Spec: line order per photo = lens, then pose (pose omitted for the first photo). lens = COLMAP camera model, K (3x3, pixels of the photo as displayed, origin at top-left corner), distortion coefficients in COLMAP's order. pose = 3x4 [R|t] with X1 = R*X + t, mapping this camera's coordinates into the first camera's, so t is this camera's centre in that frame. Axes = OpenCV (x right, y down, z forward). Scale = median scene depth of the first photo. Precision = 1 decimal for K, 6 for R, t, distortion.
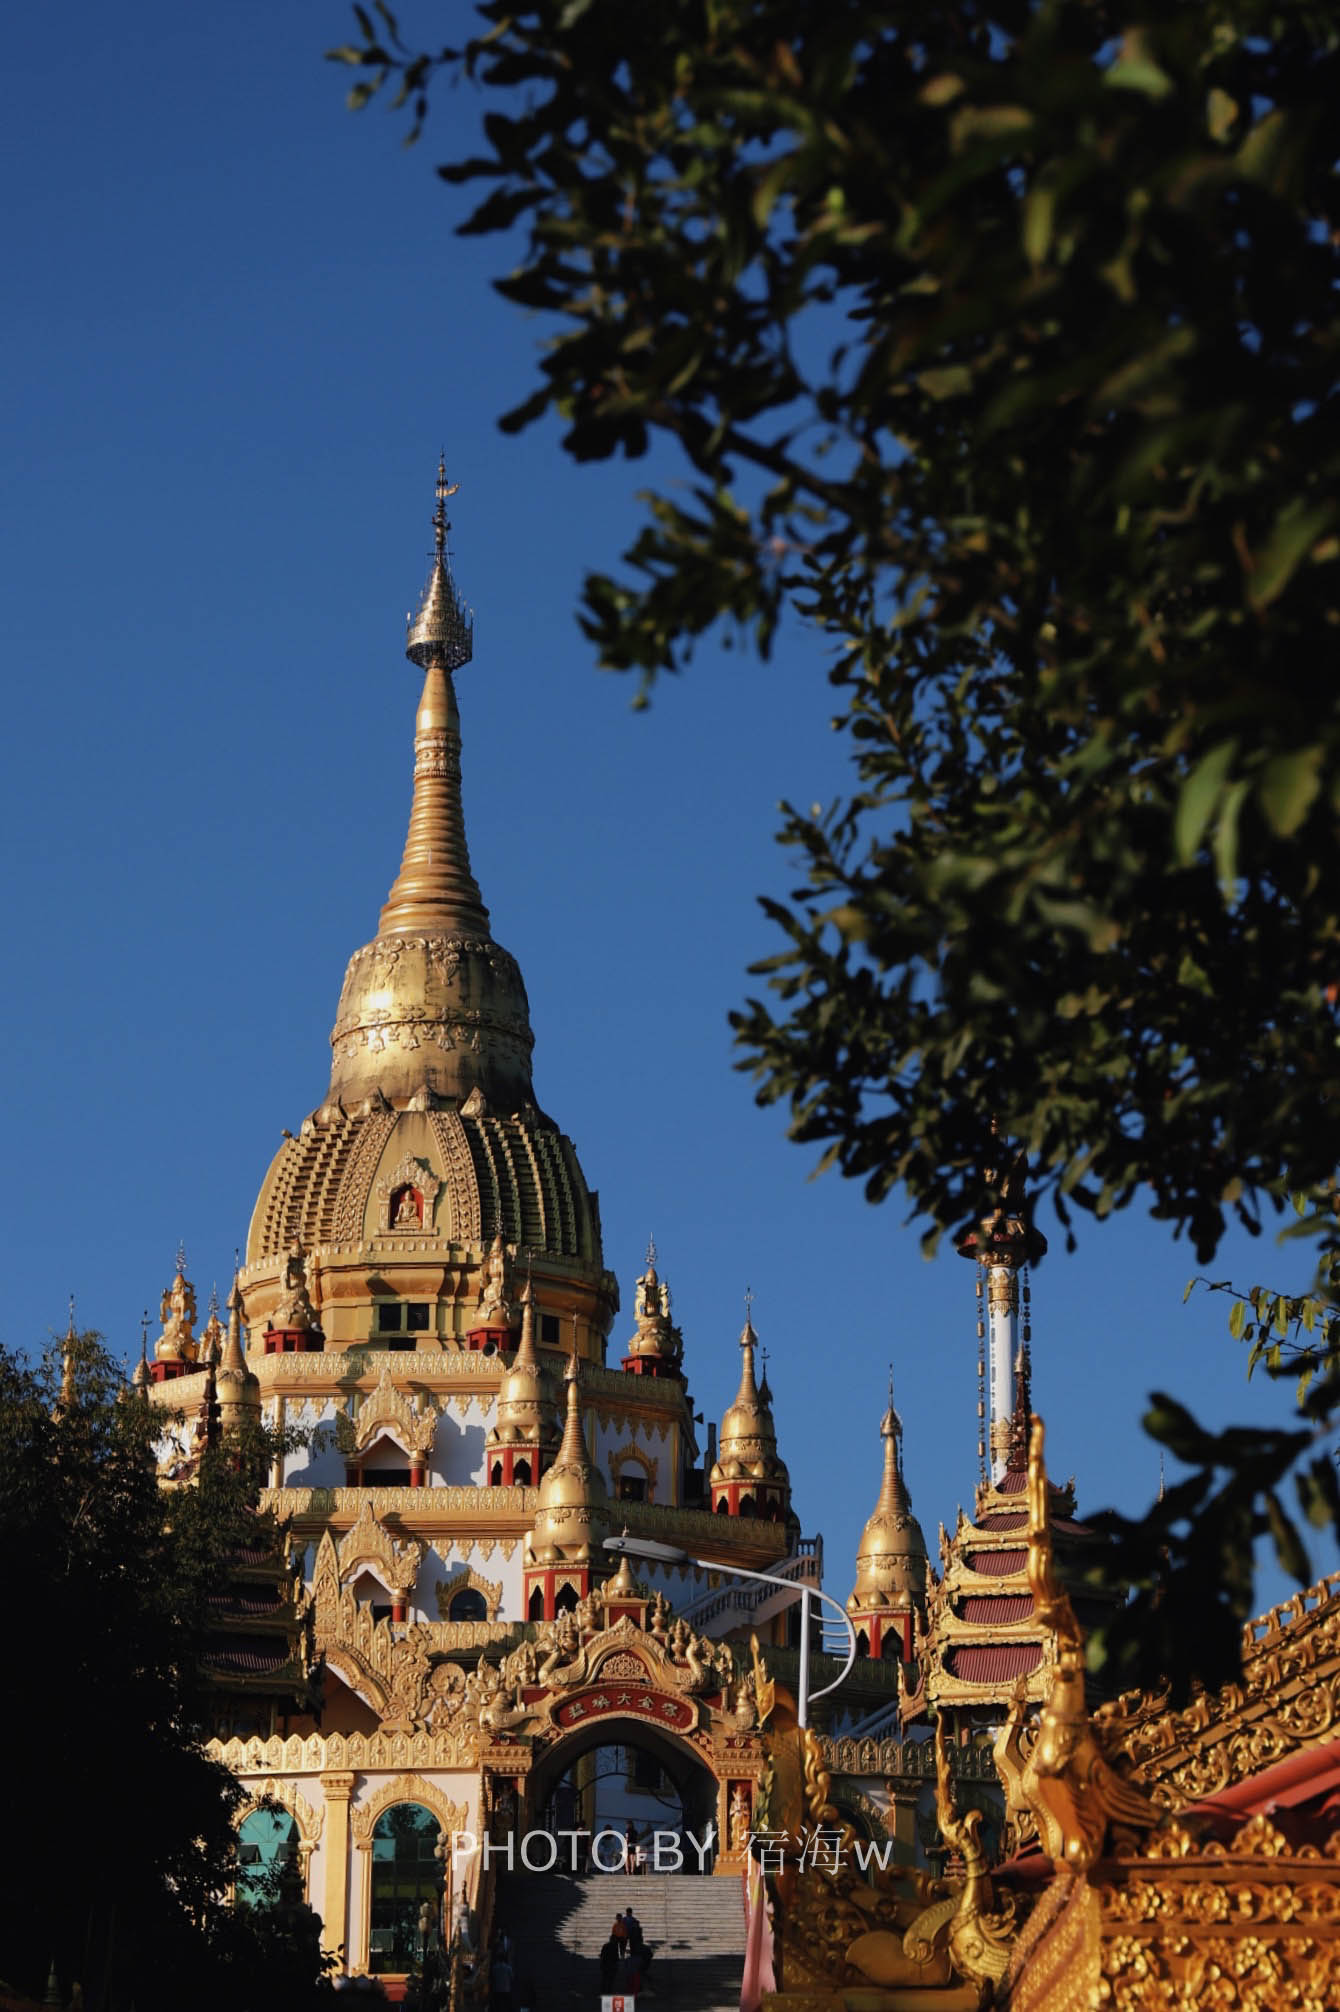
lens RADIAL K [[4584.2, 0, 670.0], [0, 4584.2, 1006.0], [0, 0, 1]] dist [0.127073, 0.197765]
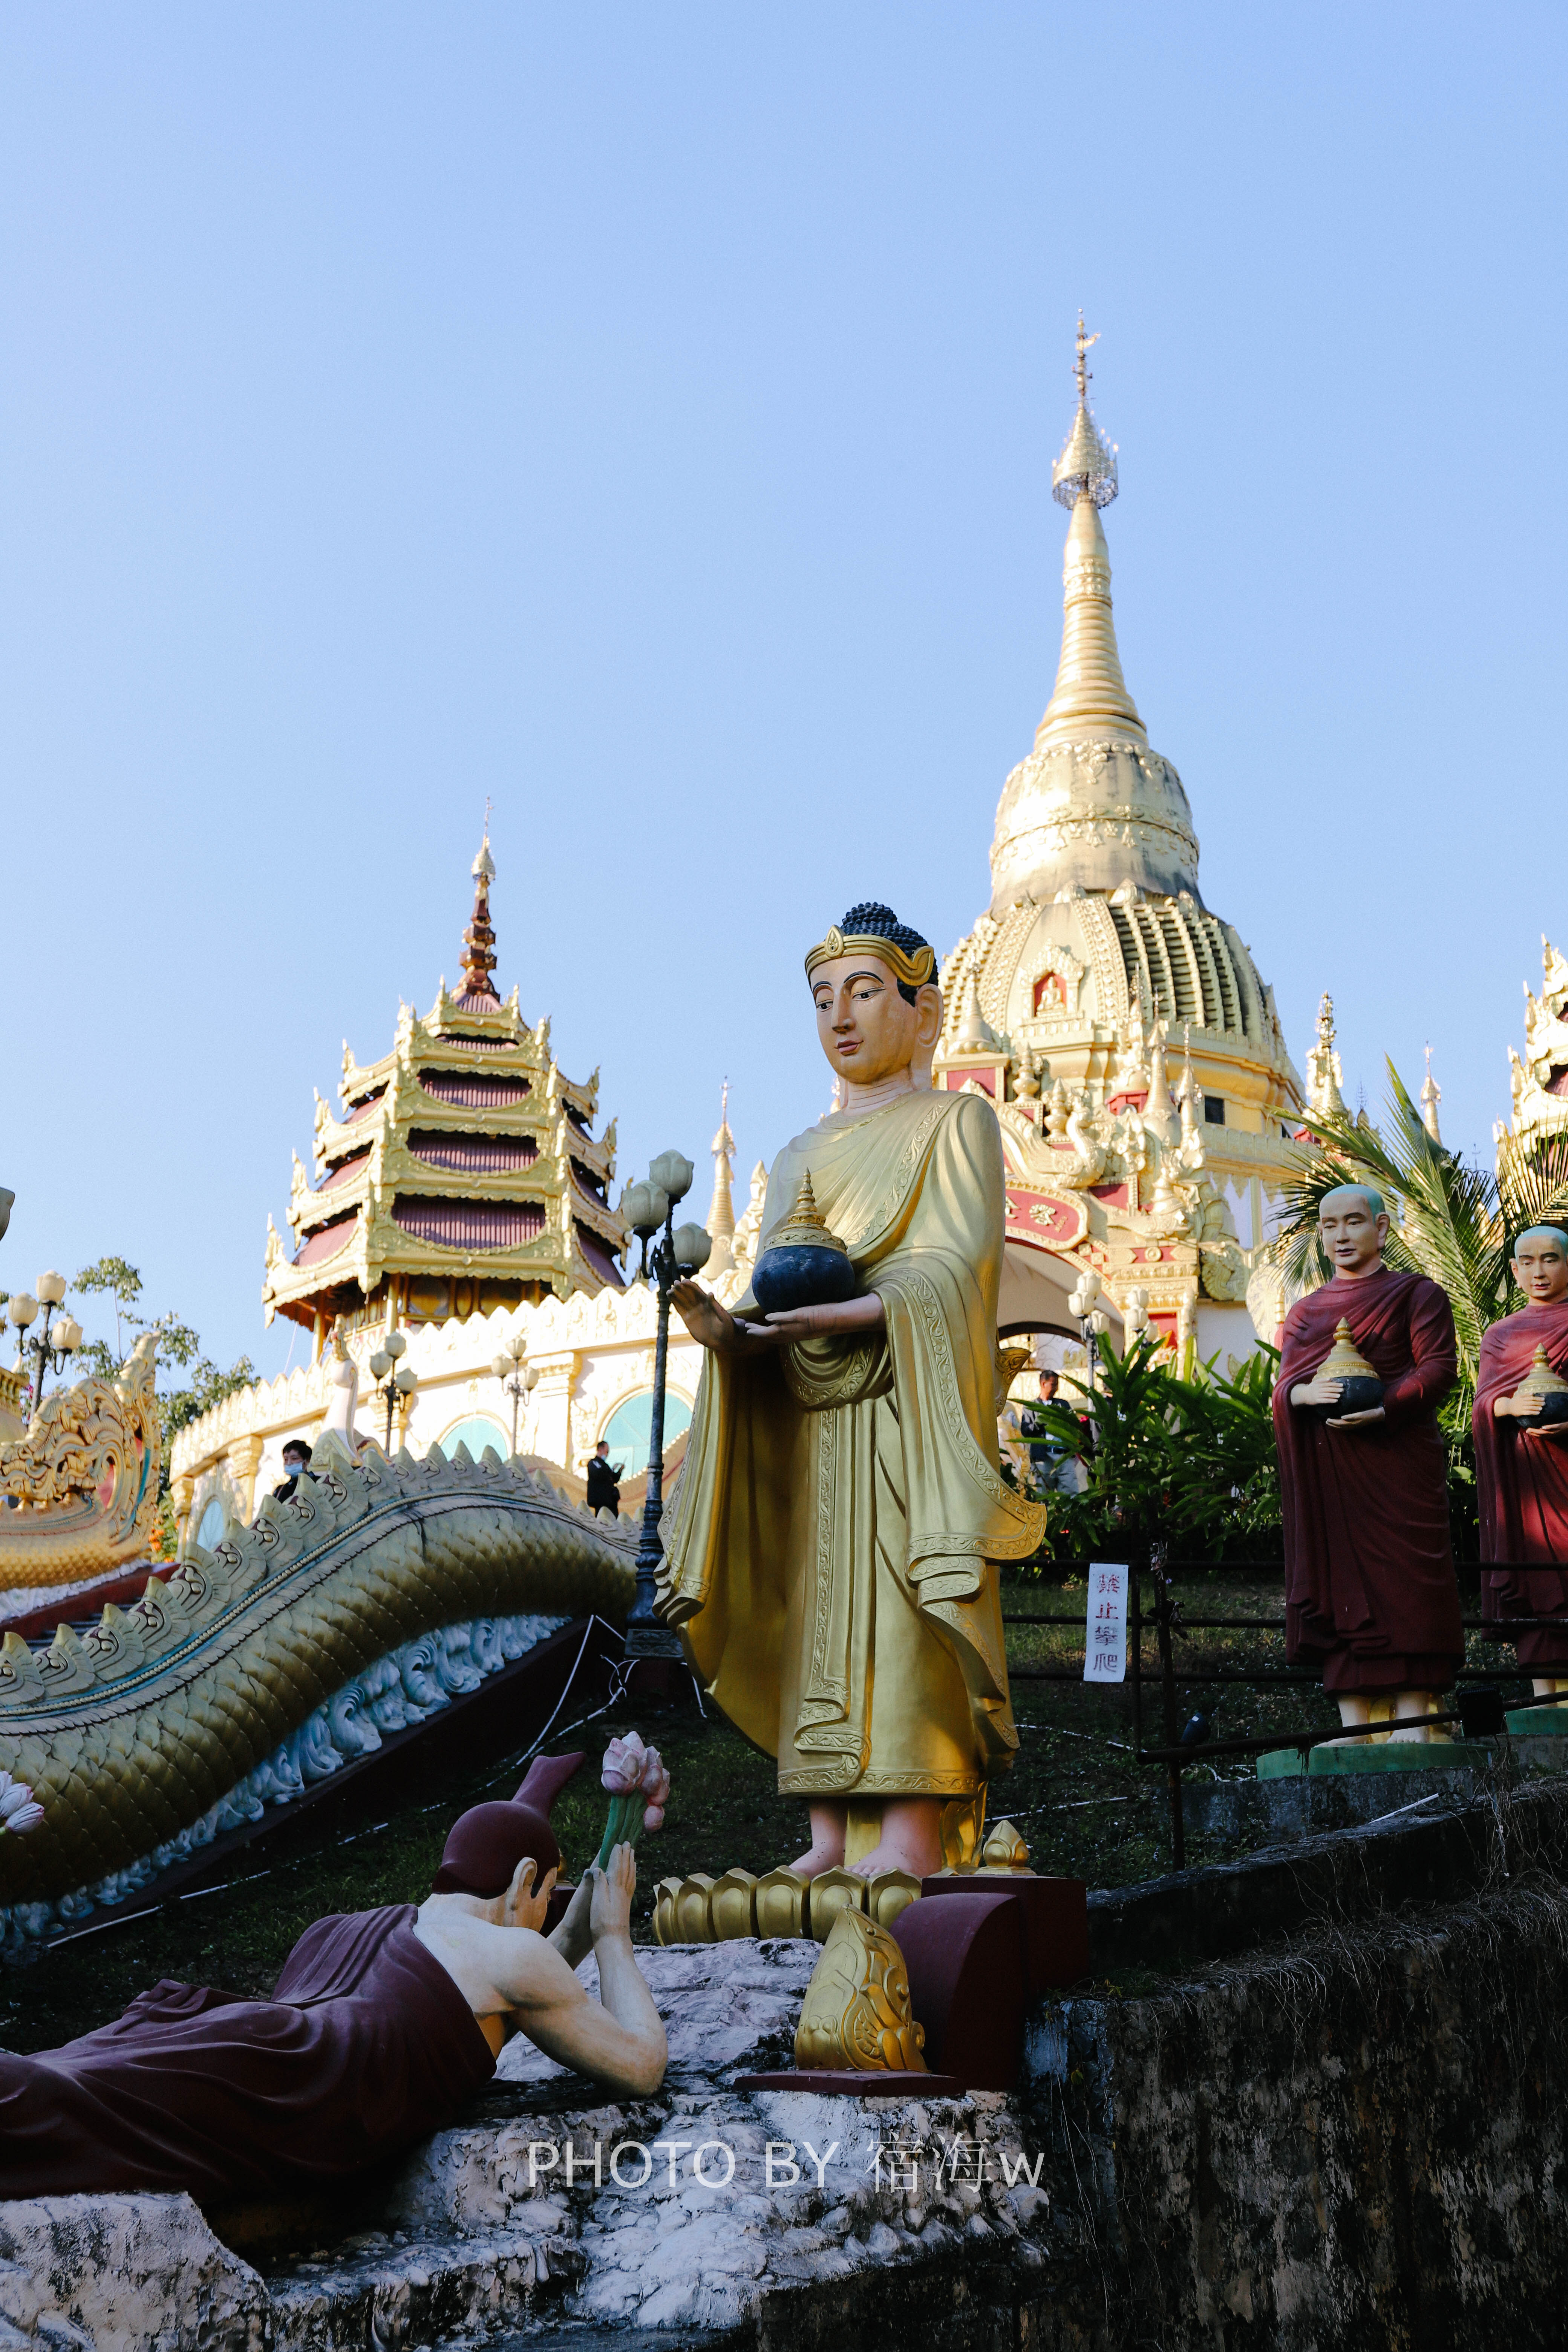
lens RADIAL K [[2796.6, 0, 784.0], [0, 2796.6, 1176.0], [0, 0, 1]] dist [0.001595, 0.032642]
pose [[0.954043, -0.087133, -0.286723, 0.053310], [0.068310, 0.994839, -0.075028, 0.123409], [0.291780, 0.051994, 0.955071, 0.447880]]
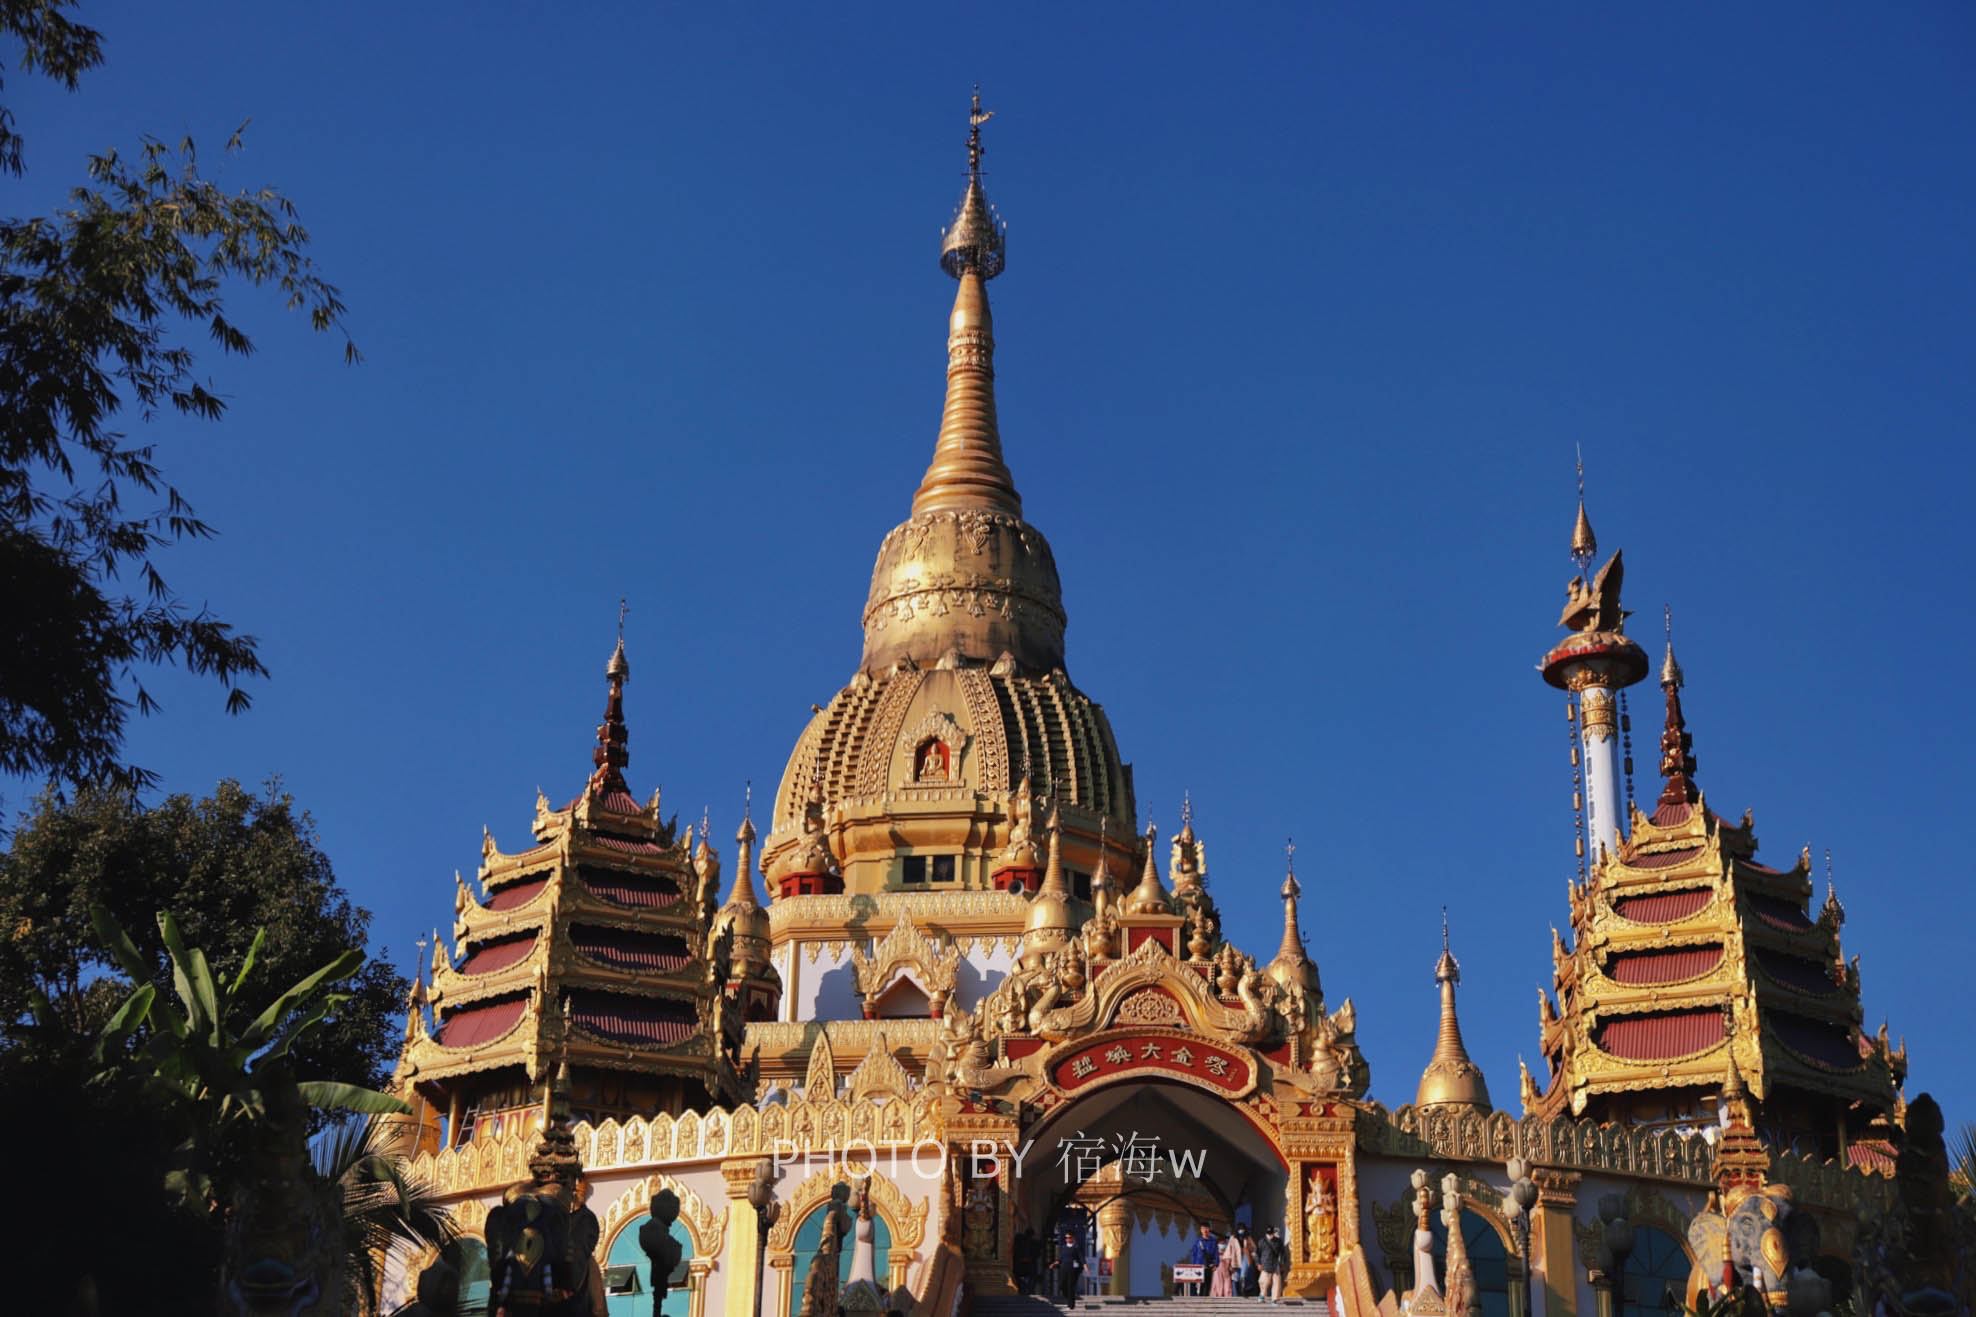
lens RADIAL K [[3008.0, 0, 1011.2], [0, 3008.0, 633.9], [0, 0, 1]] dist [0.019392, 0.074090]
pose [[0.997985, -0.013744, -0.061945, -0.001347], [0.005139, 0.990561, -0.136975, 0.106970], [0.063243, 0.136380, 0.988636, 0.381029]]
